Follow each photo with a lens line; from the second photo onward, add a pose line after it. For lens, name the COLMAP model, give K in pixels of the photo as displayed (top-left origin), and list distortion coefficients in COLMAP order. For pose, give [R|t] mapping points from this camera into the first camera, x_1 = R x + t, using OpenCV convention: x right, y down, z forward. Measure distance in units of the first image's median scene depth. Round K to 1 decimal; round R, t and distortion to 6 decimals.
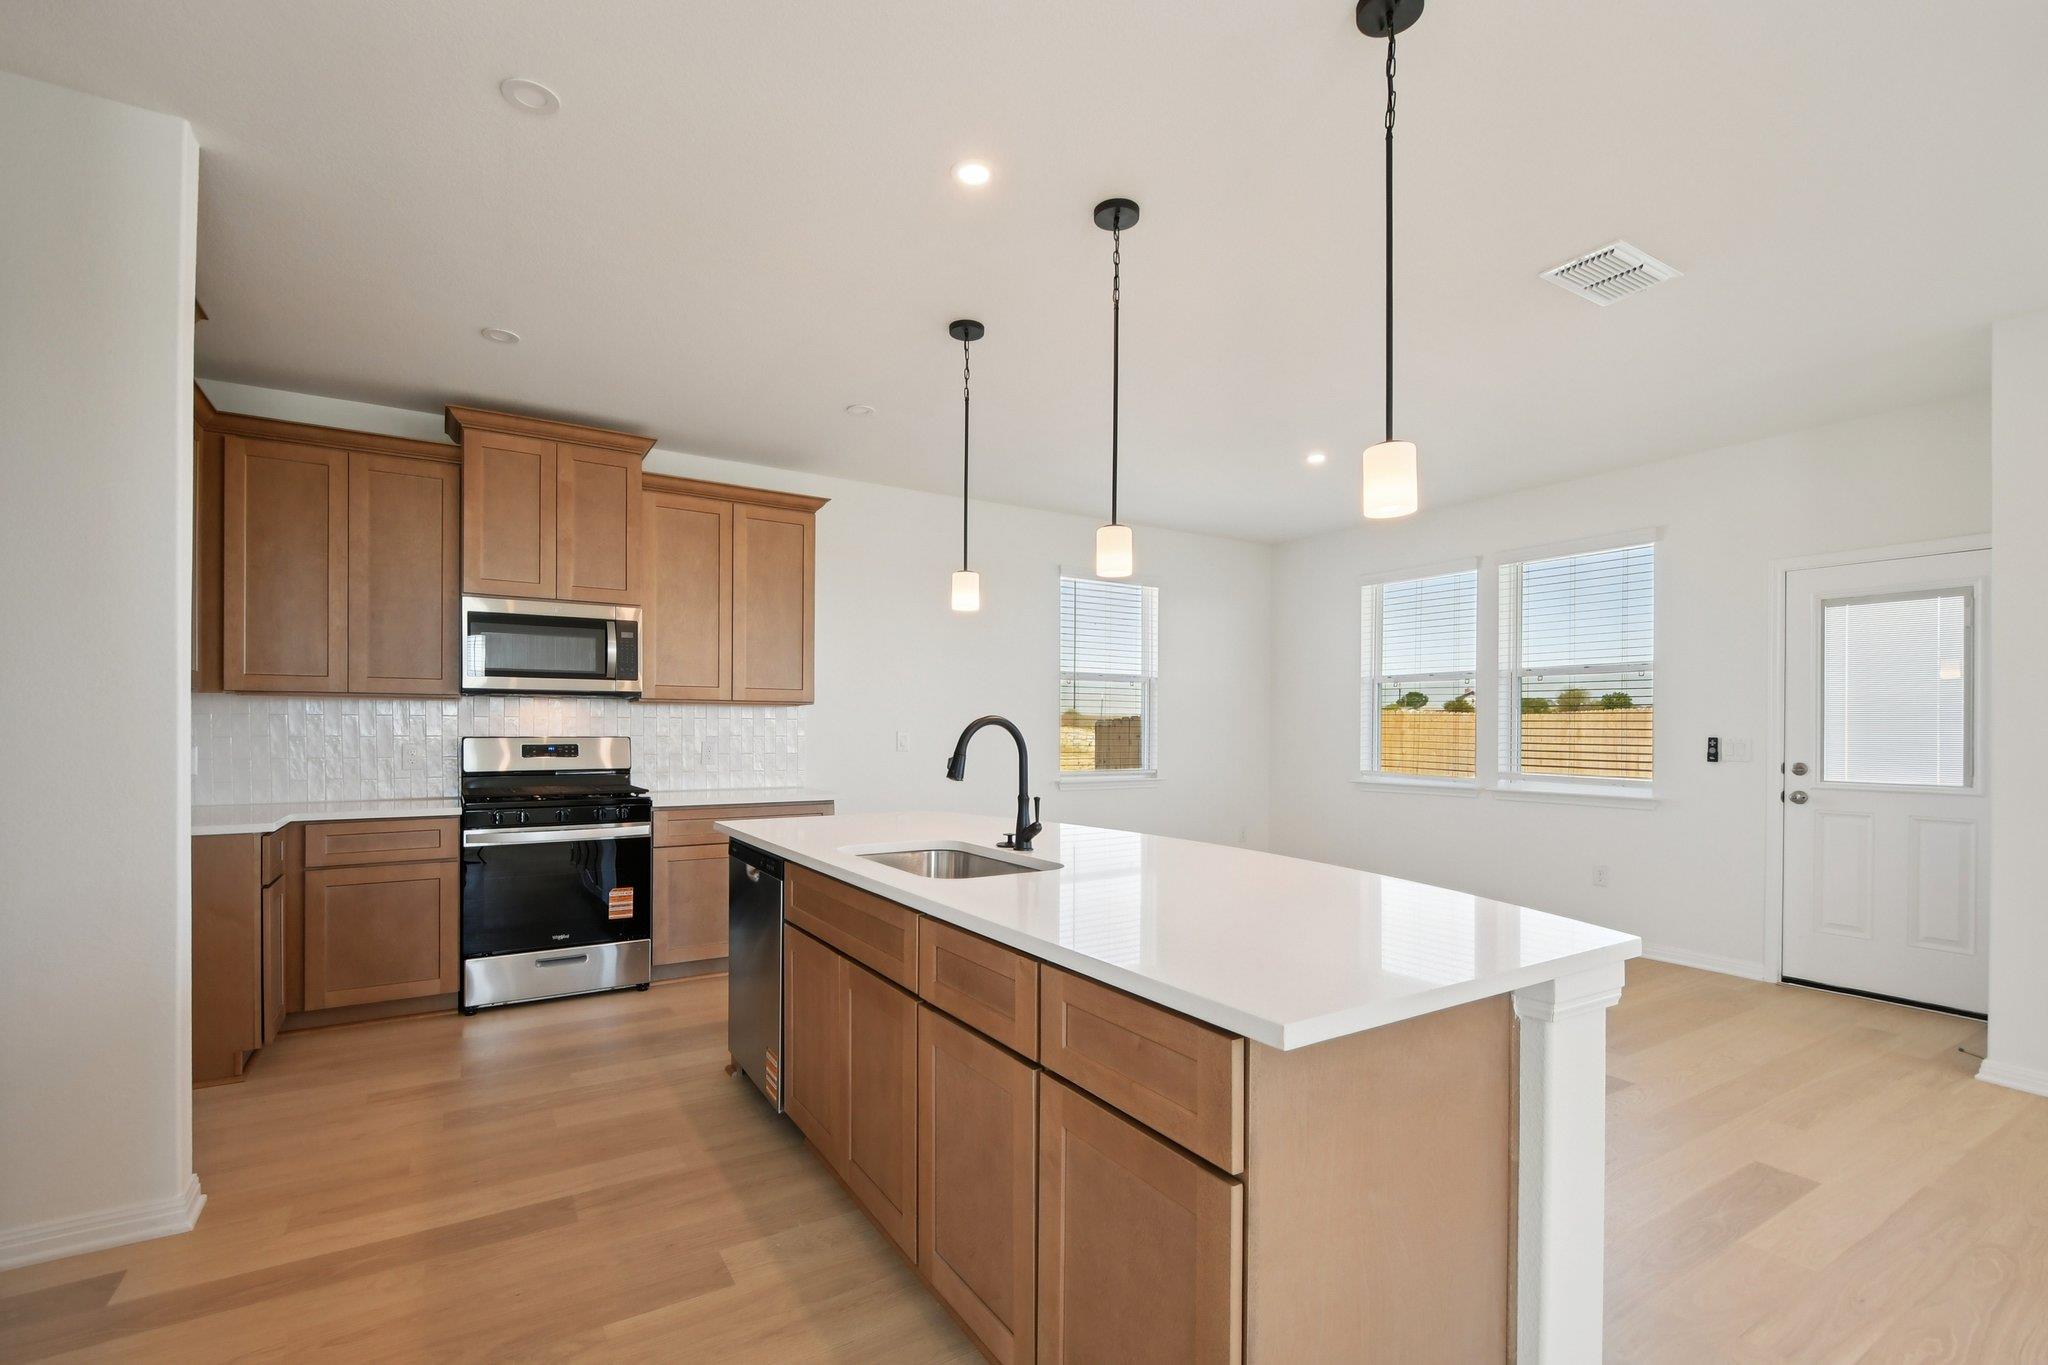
lens RADIAL K [[904.1, 0, 1011.7], [0, 904.1, 731.0], [0, 0, 1]] dist [0.002525, -0.003419]
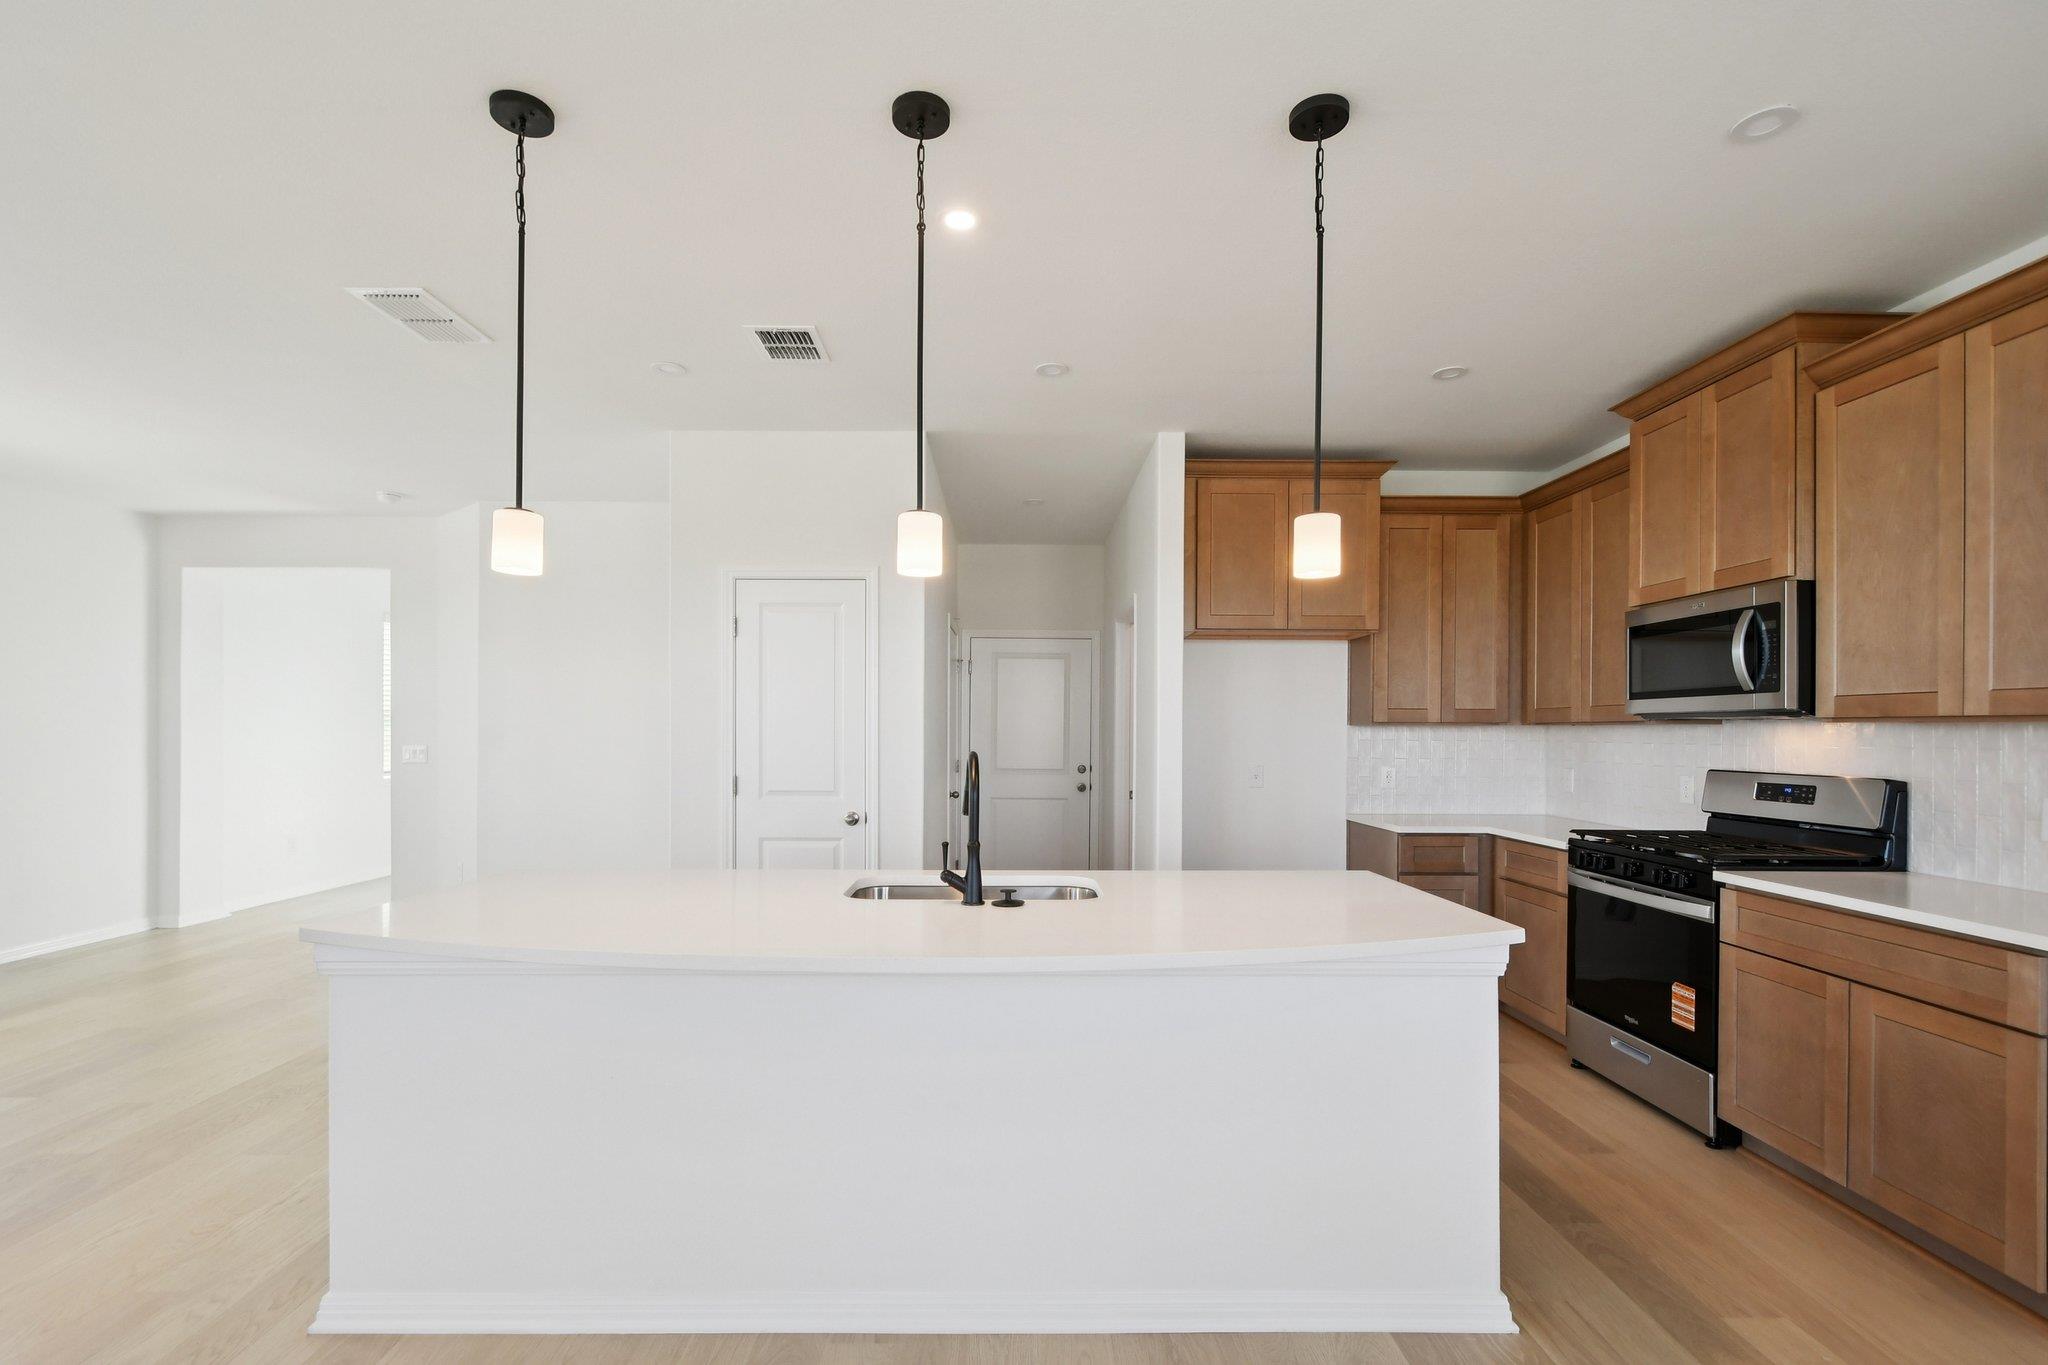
lens RADIAL K [[904.1, 0, 1012.2], [0, 904.1, 729.0], [0, 0, 1]] dist [0.002525, -0.003419]
pose [[-0.519006, -0.007877, -0.854735, 0.449847], [-0.008677, 0.999955, -0.003947, -0.022025], [0.854727, 0.005369, -0.519050, 0.888311]]
